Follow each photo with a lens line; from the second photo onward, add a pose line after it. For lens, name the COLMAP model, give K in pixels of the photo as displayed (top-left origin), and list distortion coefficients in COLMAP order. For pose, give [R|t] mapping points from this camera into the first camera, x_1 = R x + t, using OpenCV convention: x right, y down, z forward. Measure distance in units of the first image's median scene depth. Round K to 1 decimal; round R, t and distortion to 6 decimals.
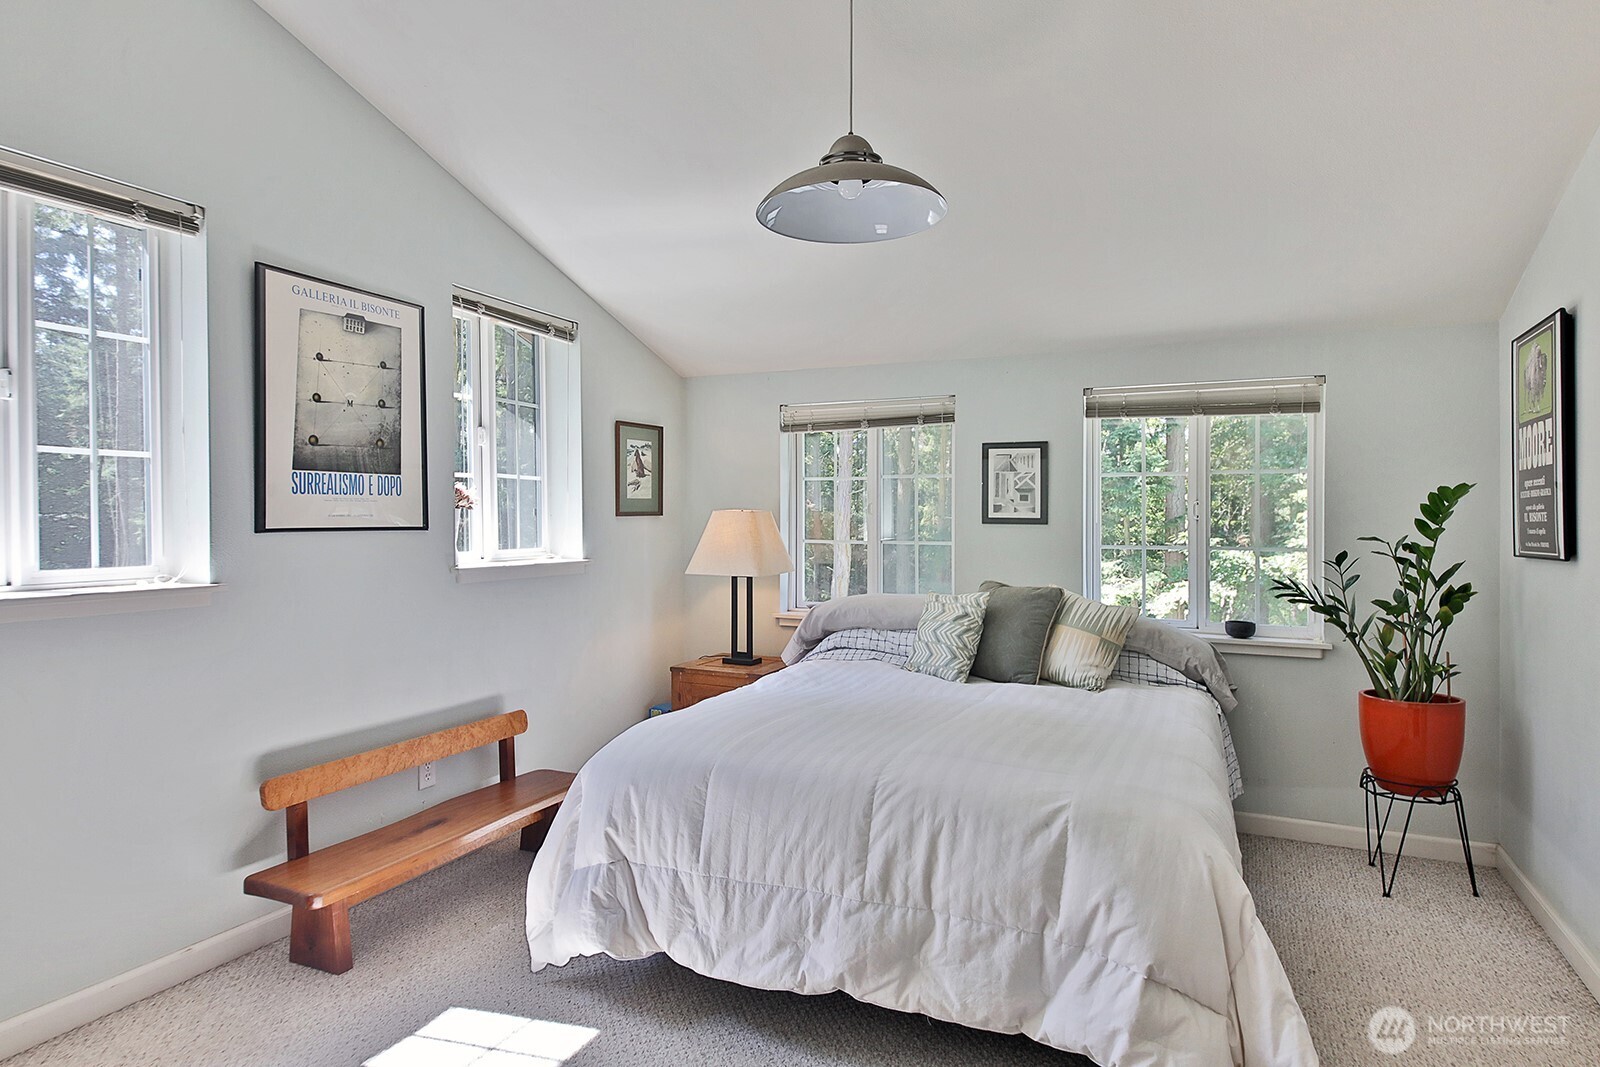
lens RADIAL K [[896.5, 0, 799.3], [0, 896.5, 520.9], [0, 0, 1]] dist [0.055974, -0.056630]
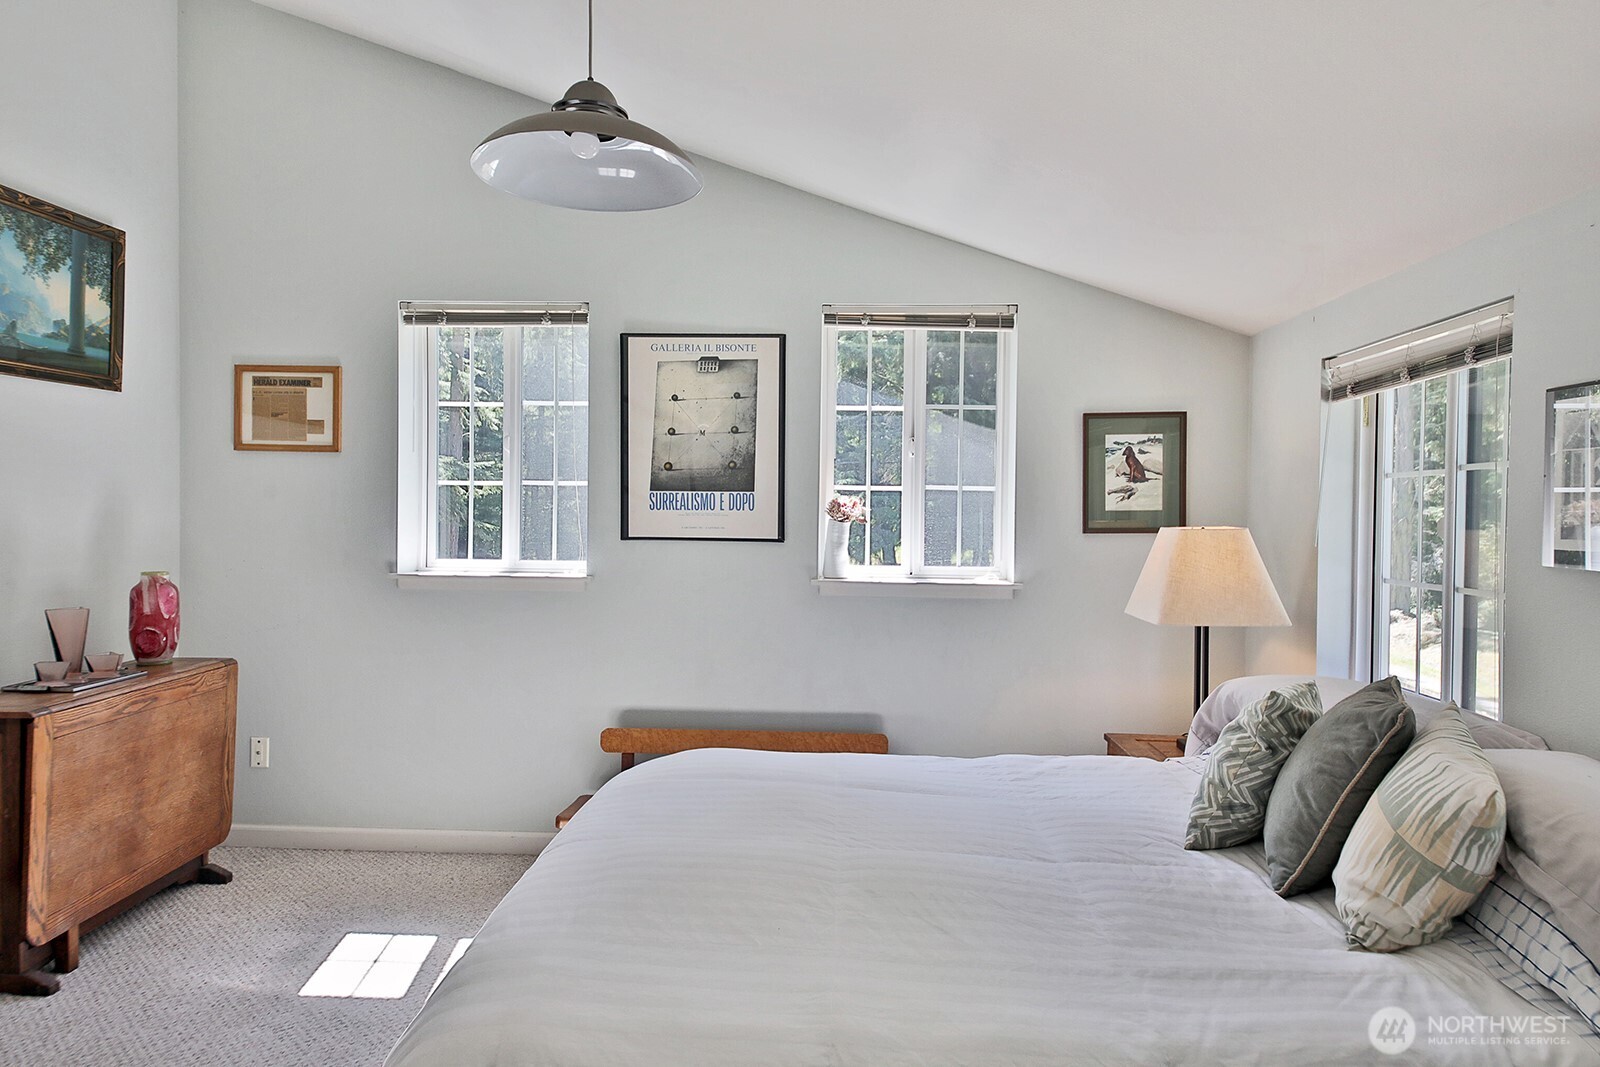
lens RADIAL K [[973.4, 0, 800.0], [0, 973.4, 533.5], [0, 0, 1]] dist [0.038681, -0.061467]
pose [[0.392703, 0.018915, -0.919471, 0.711556], [-0.015874, 0.999779, 0.013787, -0.017692], [0.919528, 0.009182, 0.392916, 0.606427]]
